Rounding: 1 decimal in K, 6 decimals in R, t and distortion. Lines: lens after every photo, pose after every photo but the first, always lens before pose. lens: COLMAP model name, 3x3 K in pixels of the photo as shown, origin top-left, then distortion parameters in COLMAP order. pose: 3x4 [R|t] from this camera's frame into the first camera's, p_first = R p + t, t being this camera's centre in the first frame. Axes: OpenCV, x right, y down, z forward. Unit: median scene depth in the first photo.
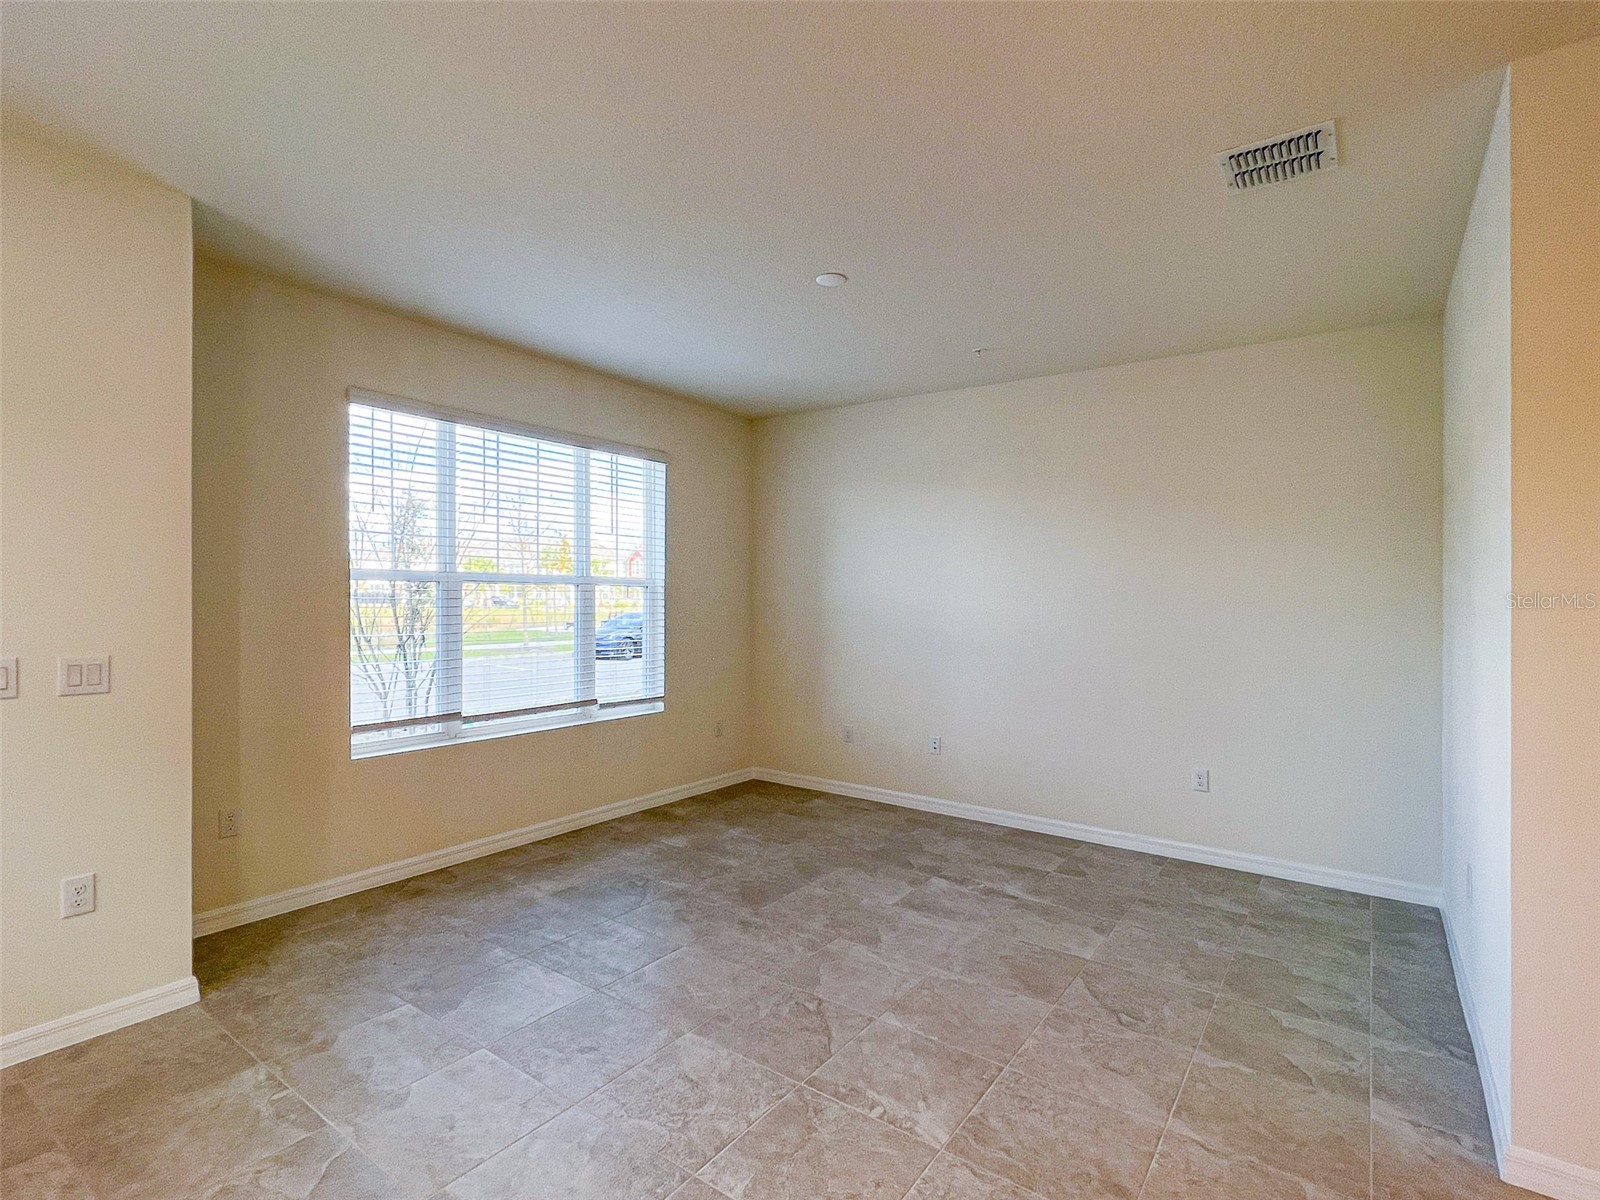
lens RADIAL K [[798.0, 0, 800.6], [0, 798.0, 591.4], [0, 0, 1]] dist [-0.002322, 0.001201]
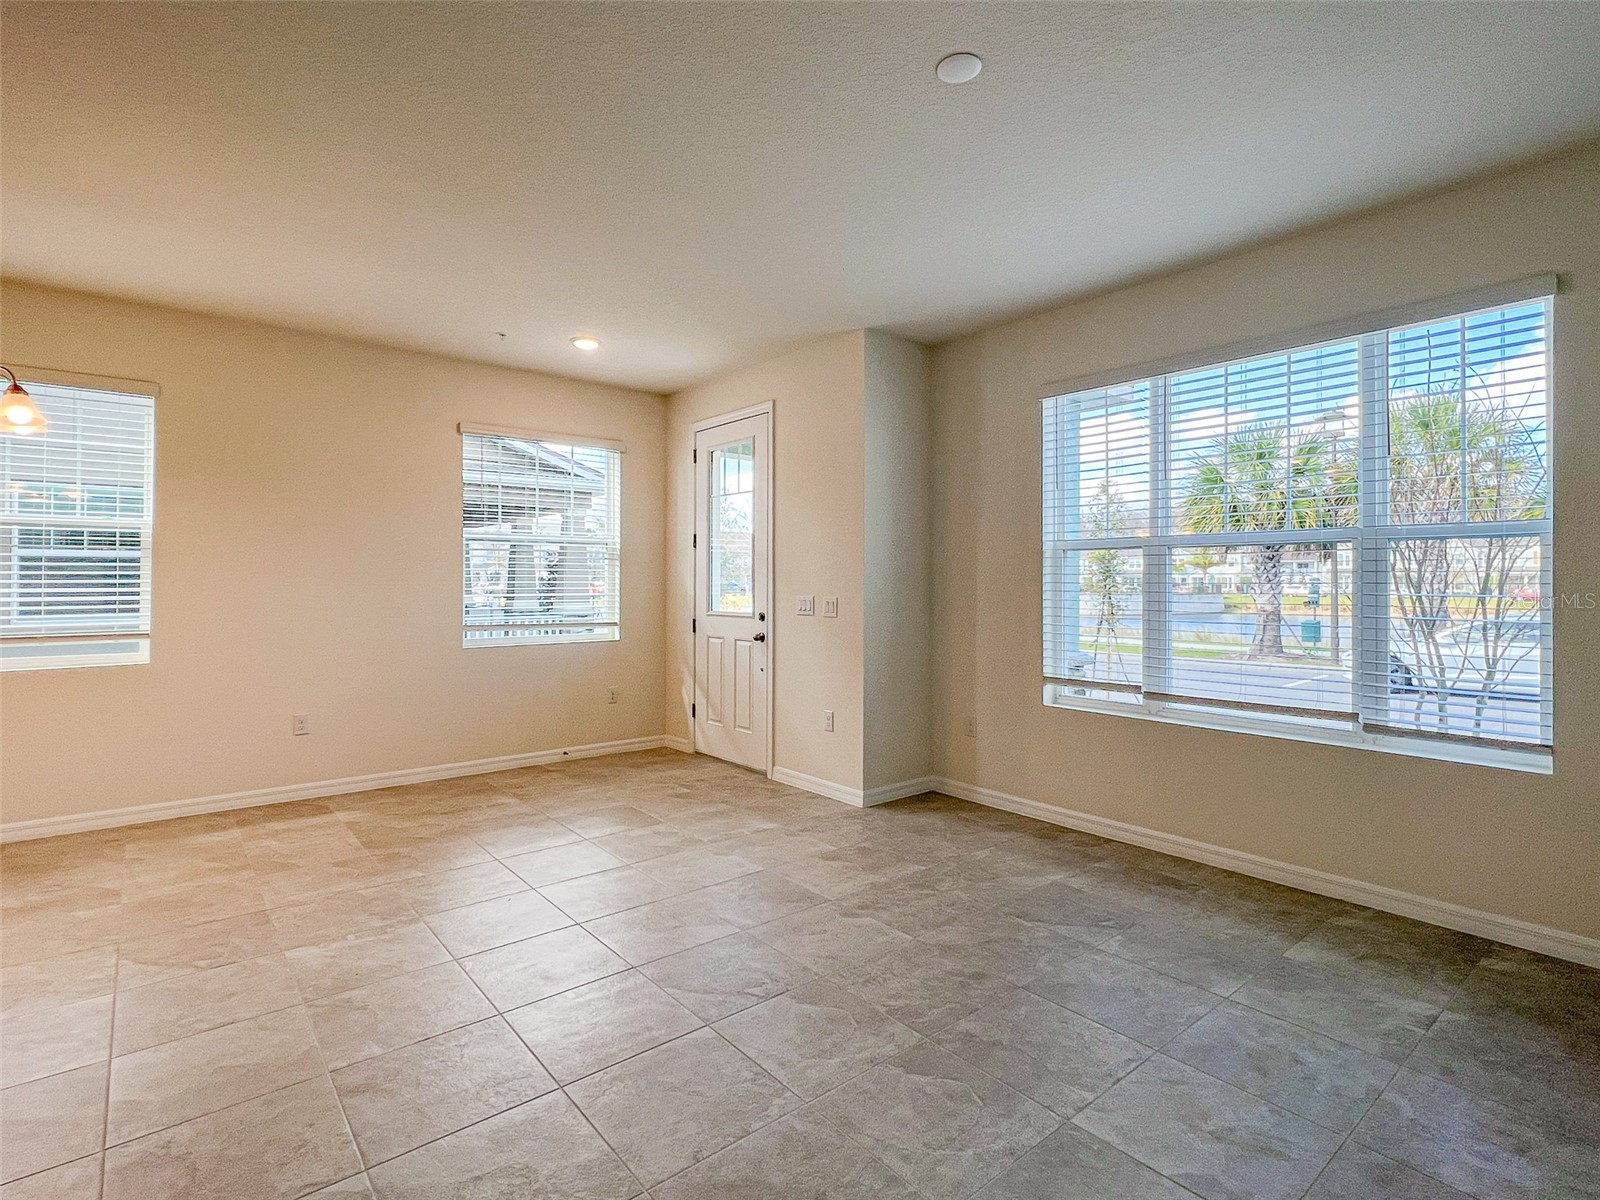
lens RADIAL K [[798.0, 0, 792.5], [0, 798.0, 583.6], [0, 0, 1]] dist [-0.002322, 0.001201]
pose [[-0.267517, -0.013885, -0.963453, 0.625575], [-0.003517, 0.999904, -0.013433, 0.048054], [0.963547, -0.000205, -0.267540, 0.909185]]
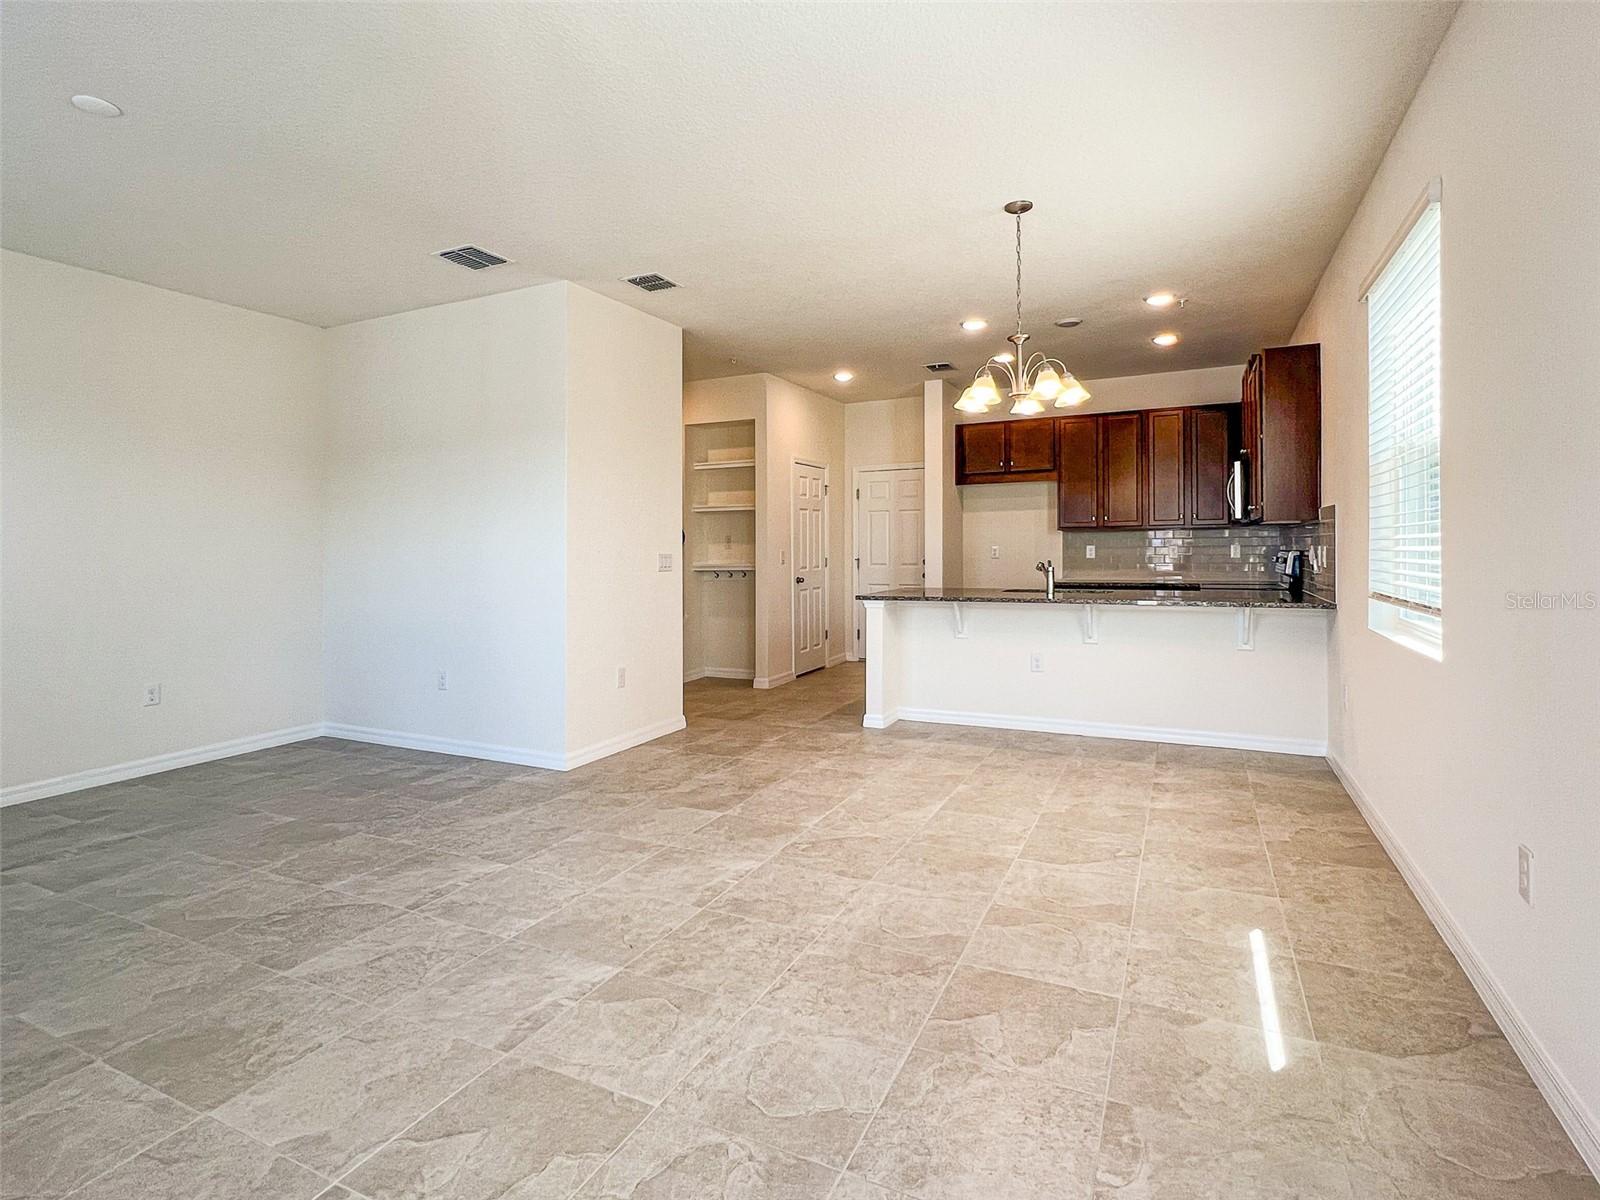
lens RADIAL K [[798.0, 0, 794.9], [0, 798.0, 538.3], [0, 0, 1]] dist [-0.002322, 0.001201]
pose [[-0.164830, 0.000185, 0.986322, -0.749685], [0.009844, 0.999950, 0.001458, 0.040644], [-0.986273, 0.009950, -0.164823, 0.375508]]
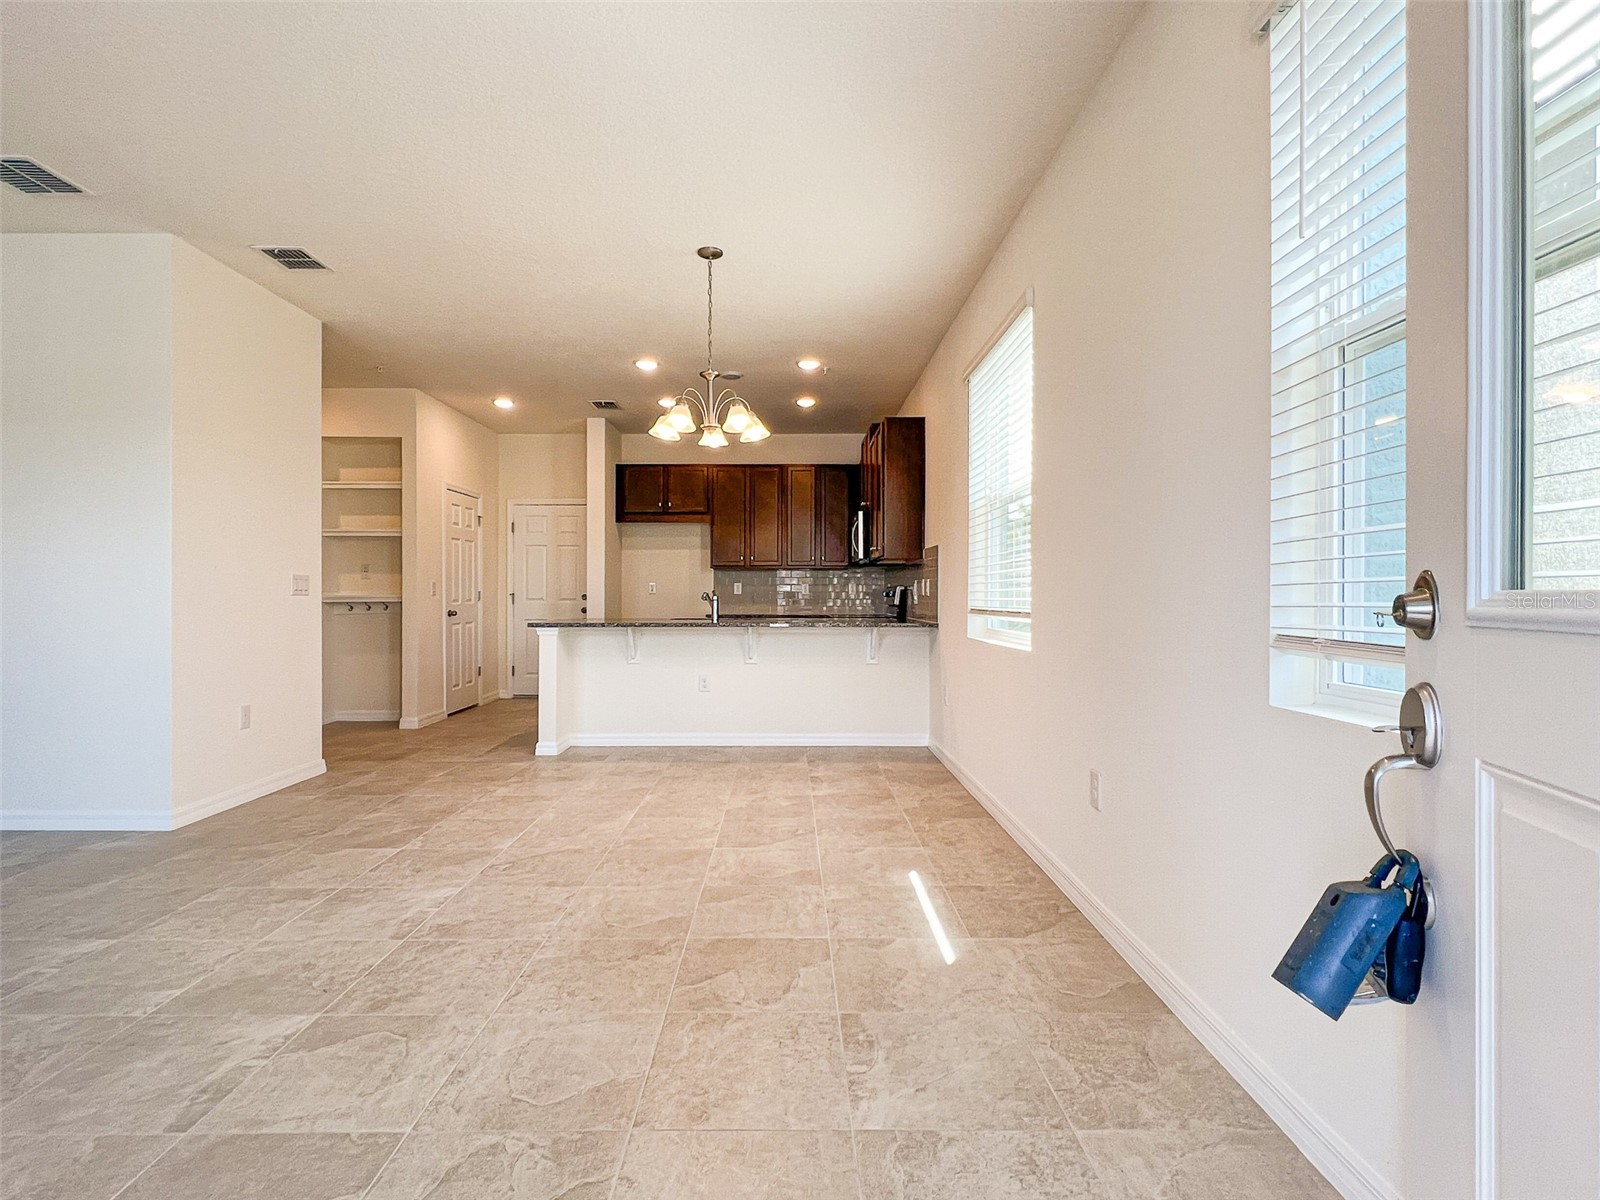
lens RADIAL K [[772.2, 0, 785.6], [0, 772.2, 595.4], [0, 0, 1]] dist [-0.000646, 0.000250]
pose [[-0.580340, -0.013129, 0.814268, -0.722866], [-0.008037, 0.999914, 0.010394, 0.081223], [-0.814335, -0.000513, -0.580395, 0.453818]]
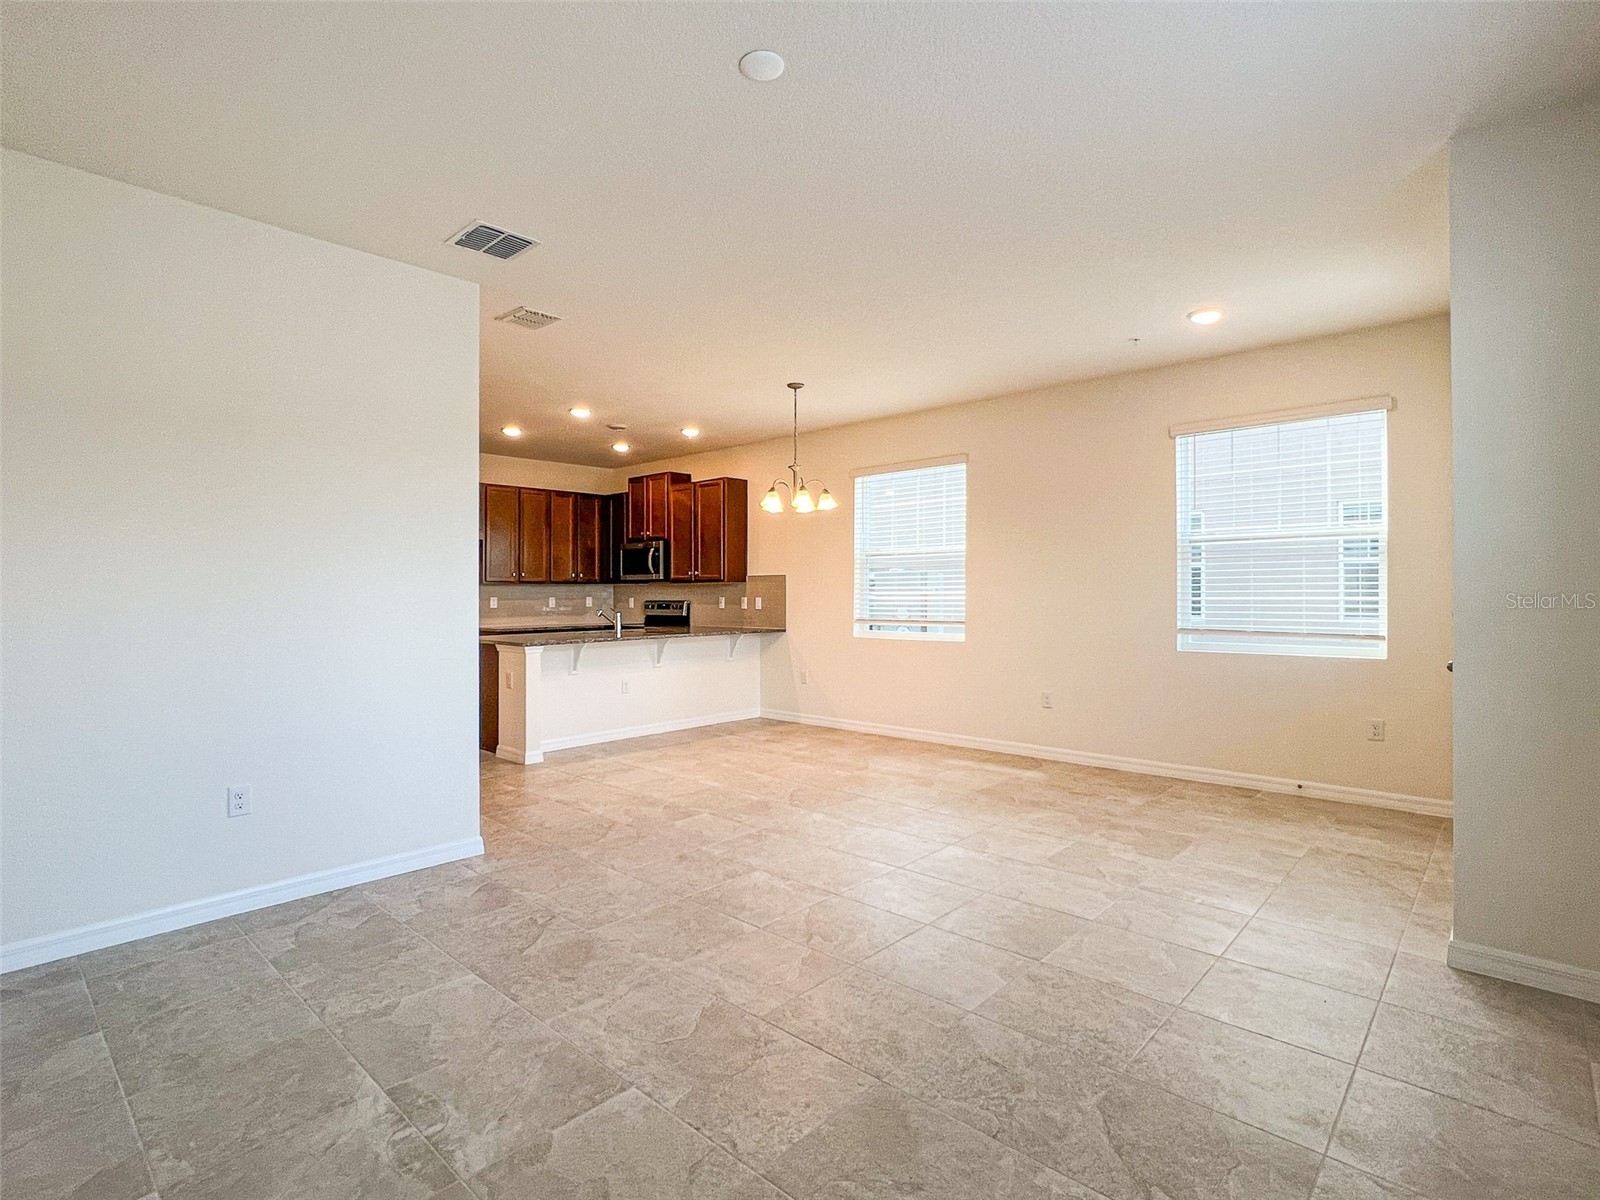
lens RADIAL K [[798.0, 0, 779.3], [0, 798.0, 600.4], [0, 0, 1]] dist [-0.002322, 0.001201]
pose [[-0.989548, -0.009573, 0.143889, -0.058916], [-0.007742, 0.999882, 0.013284, 0.043955], [-0.143999, 0.012031, -0.989505, 1.442715]]
